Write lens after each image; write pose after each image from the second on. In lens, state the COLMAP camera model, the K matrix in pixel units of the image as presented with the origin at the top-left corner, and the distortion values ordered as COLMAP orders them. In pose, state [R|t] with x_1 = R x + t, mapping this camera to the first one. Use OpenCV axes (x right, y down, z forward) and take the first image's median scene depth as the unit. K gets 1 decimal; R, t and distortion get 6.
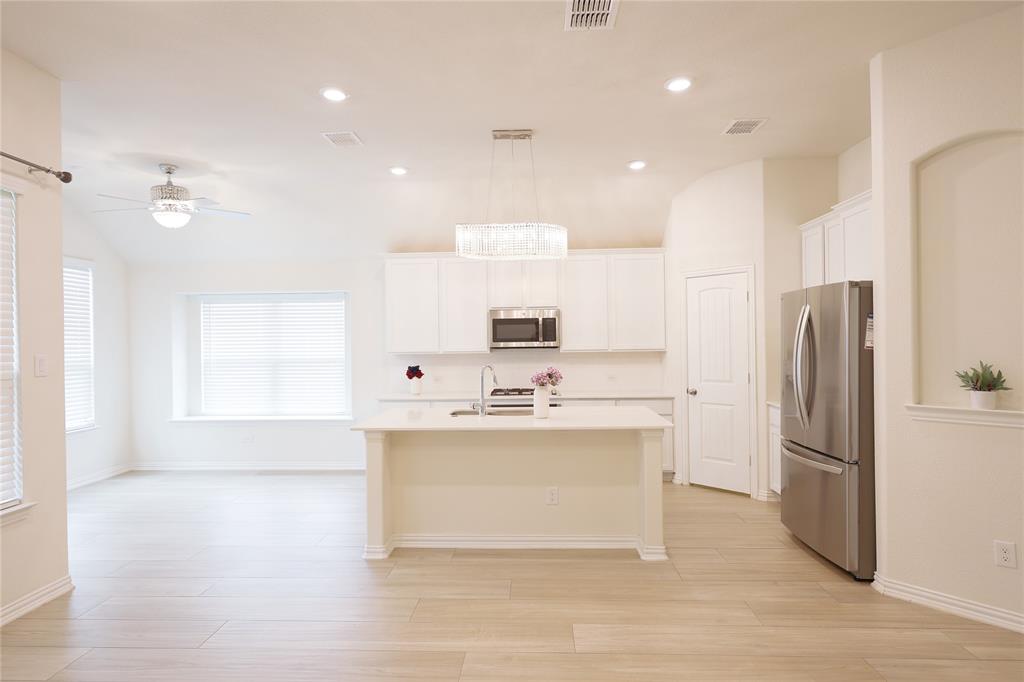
lens RADIAL K [[566.2, 0, 514.2], [0, 566.2, 343.0], [0, 0, 1]] dist [0.002687, 0.000461]
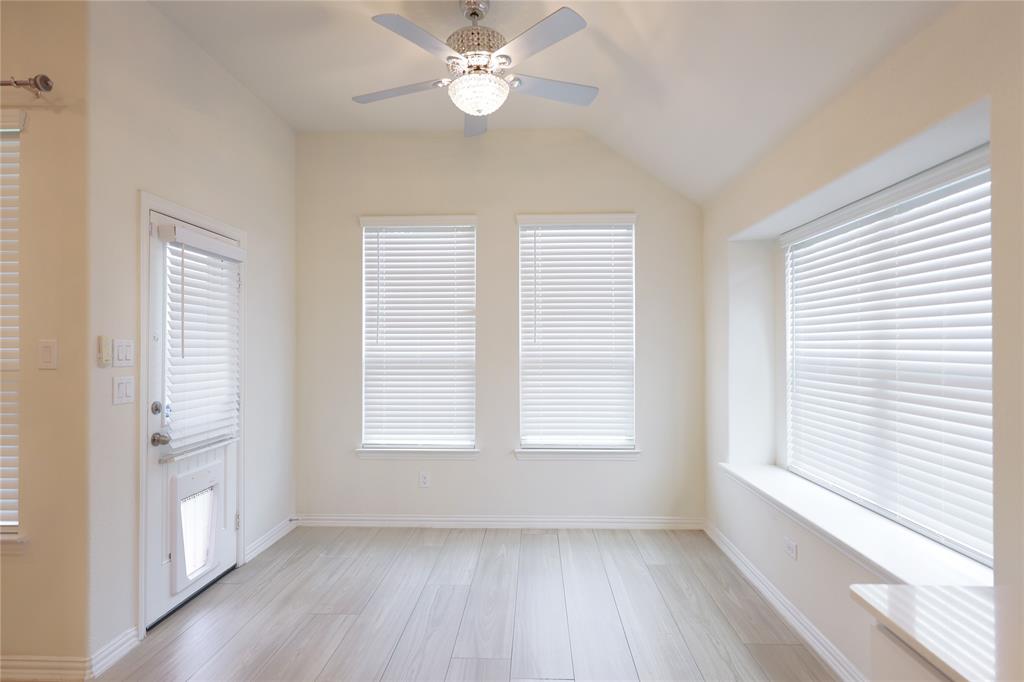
lens RADIAL K [[566.2, 0, 515.5], [0, 566.2, 341.6], [0, 0, 1]] dist [0.002687, 0.000461]
pose [[0.018535, 0.005349, -0.999814, -0.046336], [0.001286, 0.999985, 0.005373, 0.010398], [0.999827, -0.001385, 0.018528, 0.844847]]
